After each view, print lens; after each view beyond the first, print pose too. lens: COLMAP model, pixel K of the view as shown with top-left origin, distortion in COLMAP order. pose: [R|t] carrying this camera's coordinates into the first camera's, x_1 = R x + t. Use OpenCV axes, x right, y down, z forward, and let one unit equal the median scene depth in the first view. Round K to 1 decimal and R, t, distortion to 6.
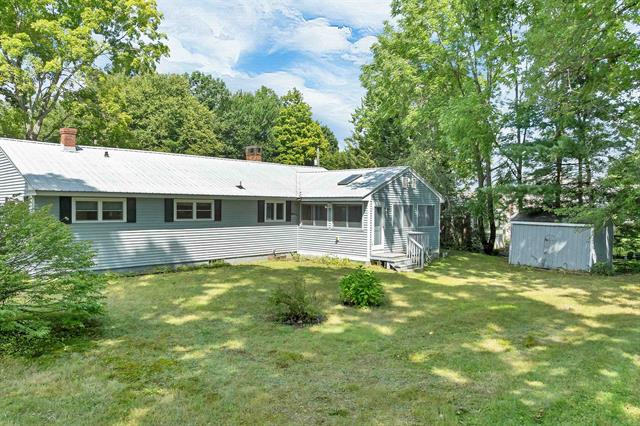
lens RADIAL K [[467.8, 0, 319.1], [0, 467.8, 211.2], [0, 0, 1]] dist [-0.028023, 0.005443]
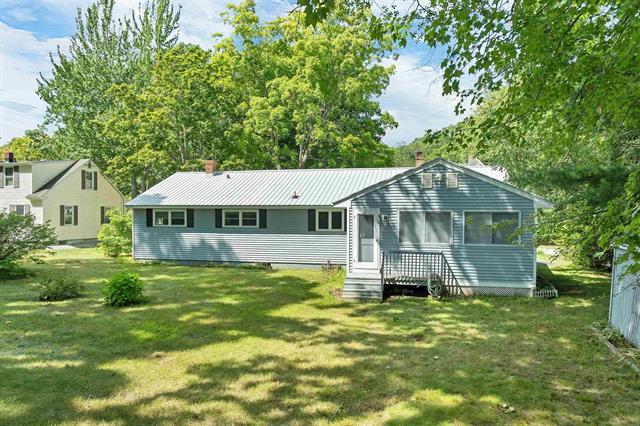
lens RADIAL K [[467.8, 0, 318.6], [0, 467.8, 217.1], [0, 0, 1]] dist [-0.028023, 0.005443]
pose [[0.439903, -0.006857, -0.898019, 0.860587], [-0.010503, 0.999863, -0.012780, 0.007214], [0.897984, 0.015054, 0.439770, 0.636690]]
